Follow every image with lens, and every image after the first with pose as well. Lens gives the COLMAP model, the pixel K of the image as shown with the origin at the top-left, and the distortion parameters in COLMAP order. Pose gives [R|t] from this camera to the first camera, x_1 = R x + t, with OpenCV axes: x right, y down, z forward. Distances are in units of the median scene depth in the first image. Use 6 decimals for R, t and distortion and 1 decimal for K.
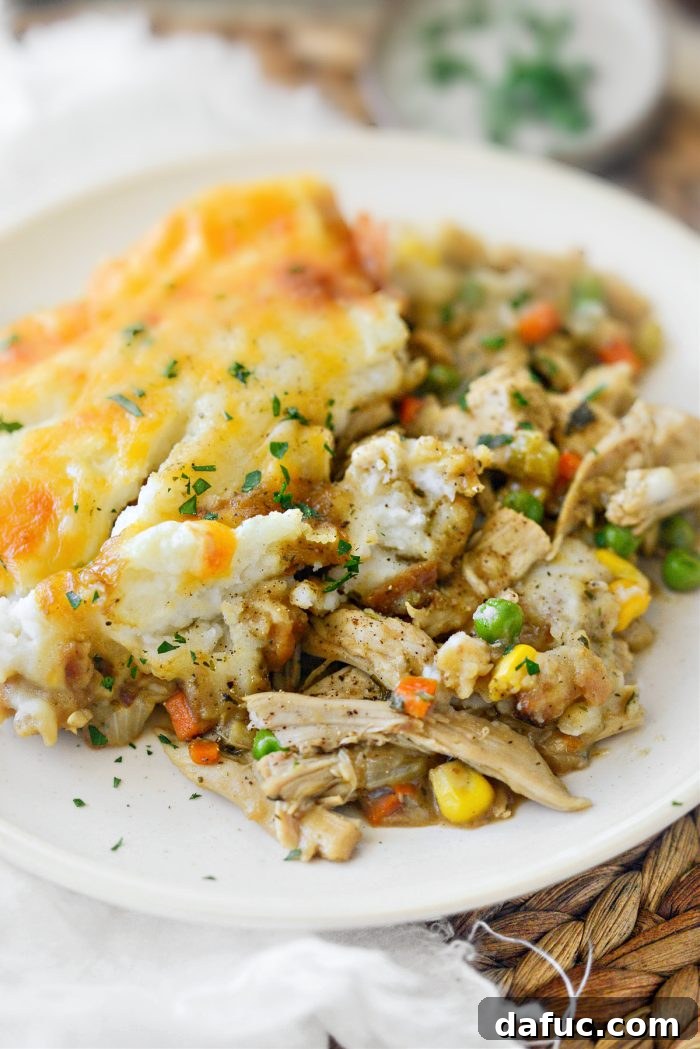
lens RADIAL K [[1716.8, 0, 347.9], [0, 1716.8, 532.6], [0, 0, 1]] dist [0.147268, 0.000000]
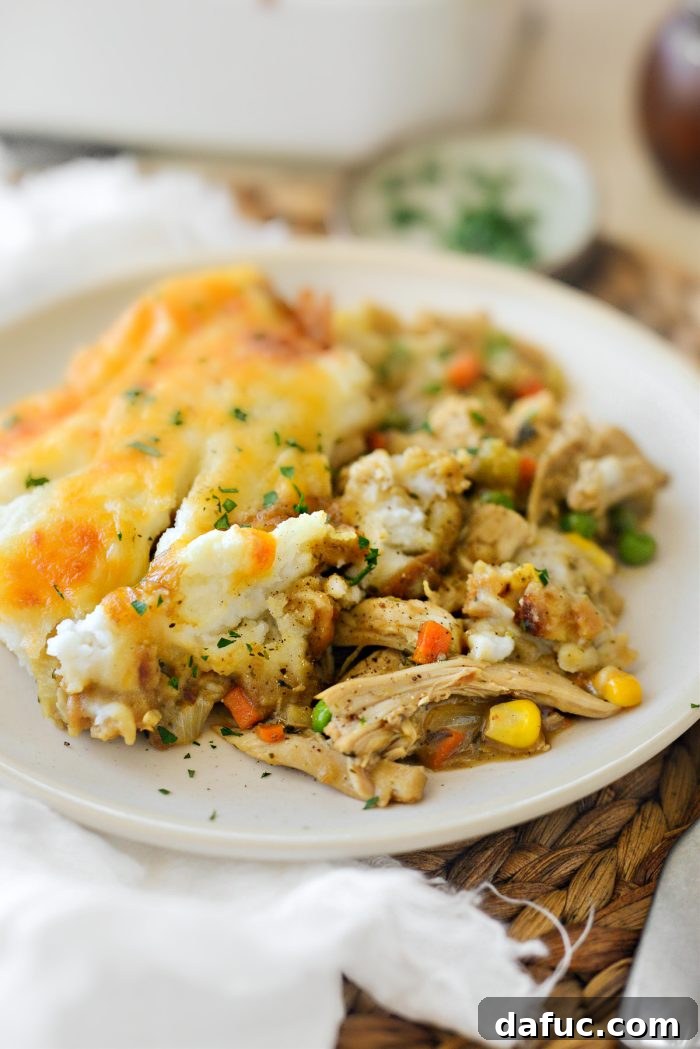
lens RADIAL K [[1716.8, 0, 350.6], [0, 1716.8, 518.4], [0, 0, 1]] dist [0.147268, 0.000000]
pose [[0.977719, -0.103382, 0.182695, -0.213407], [0.132035, 0.979467, -0.152353, 0.162608], [-0.163193, 0.173081, 0.971293, -0.102266]]
